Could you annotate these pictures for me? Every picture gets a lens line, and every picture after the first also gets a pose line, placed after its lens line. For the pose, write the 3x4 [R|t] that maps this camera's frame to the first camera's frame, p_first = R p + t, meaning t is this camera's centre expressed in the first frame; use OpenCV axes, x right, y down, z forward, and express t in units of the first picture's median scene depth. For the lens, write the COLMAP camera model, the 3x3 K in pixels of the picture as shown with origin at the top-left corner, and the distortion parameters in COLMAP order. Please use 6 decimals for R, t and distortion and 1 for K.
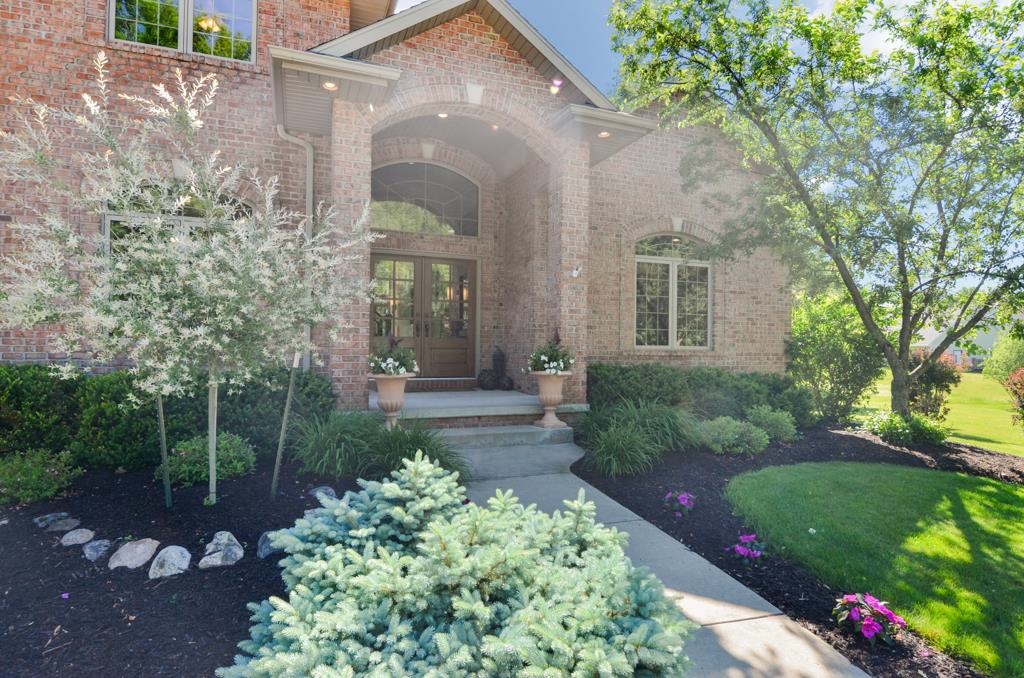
lens RADIAL K [[564.2, 0, 505.9], [0, 564.2, 340.7], [0, 0, 1]] dist [-0.004755, -0.001423]
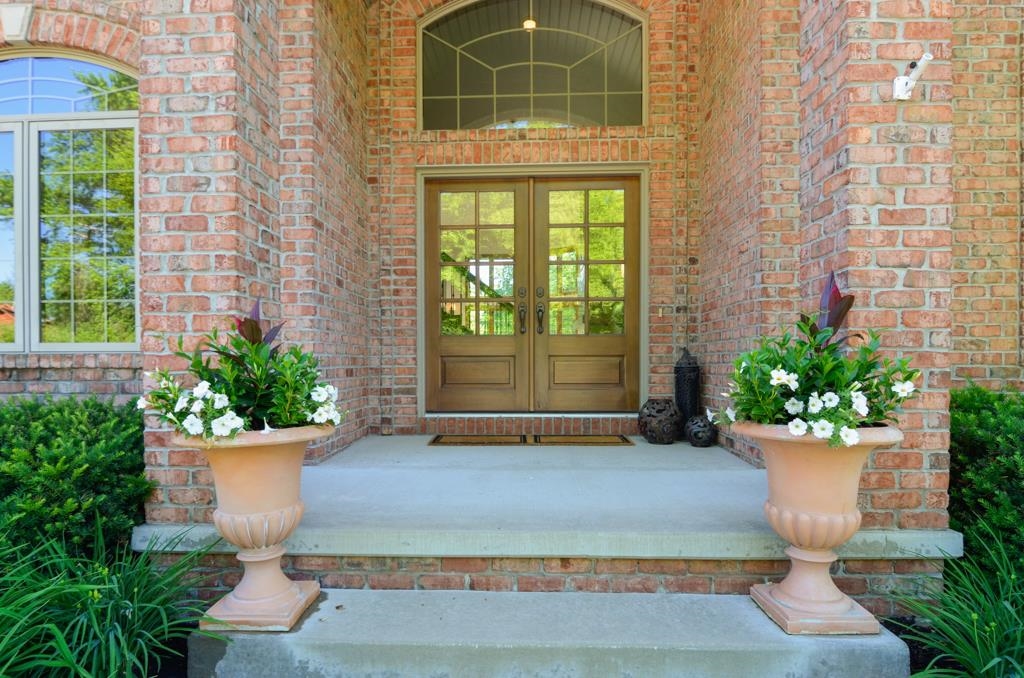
lens RADIAL K [[562.3, 0, 511.9], [0, 562.3, 368.3], [0, 0, 1]] dist [-0.004989, -0.001554]
pose [[0.914385, -0.010866, -0.404699, 0.053224], [0.020832, 0.999578, 0.020229, 0.016548], [0.404308, -0.026928, 0.914226, 0.647644]]
